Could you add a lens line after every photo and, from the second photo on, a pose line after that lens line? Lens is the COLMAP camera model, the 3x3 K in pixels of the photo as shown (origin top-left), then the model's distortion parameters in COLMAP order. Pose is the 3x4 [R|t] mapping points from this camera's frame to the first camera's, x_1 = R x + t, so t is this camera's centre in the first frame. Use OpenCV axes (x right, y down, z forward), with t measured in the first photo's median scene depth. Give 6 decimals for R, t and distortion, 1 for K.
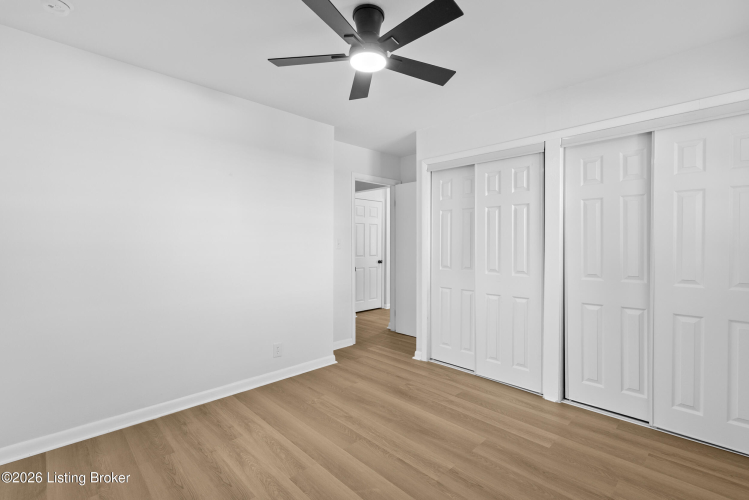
lens RADIAL K [[341.9, 0, 376.8], [0, 341.9, 245.4], [0, 0, 1]] dist [-0.004369, 0.000266]
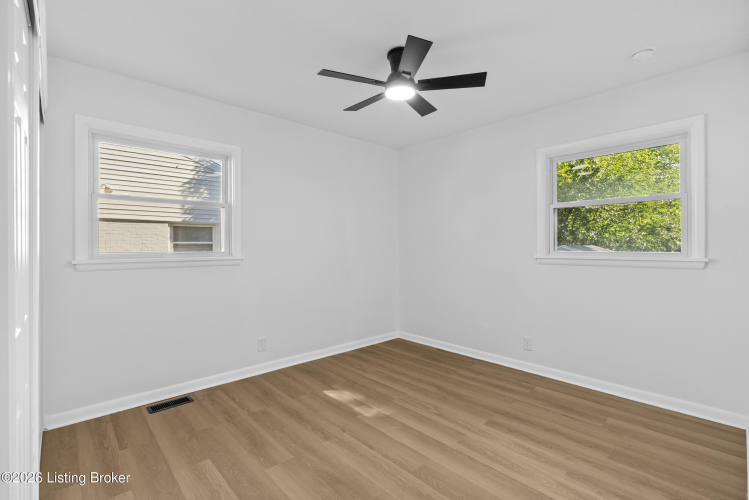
lens RADIAL K [[341.9, 0, 376.8], [0, 341.9, 245.4], [0, 0, 1]] dist [-0.004369, 0.000266]
pose [[-0.999554, 0.002211, 0.029790, 0.019704], [0.002255, 0.999996, 0.001447, 0.011394], [-0.029787, 0.001514, -0.999555, 1.979682]]
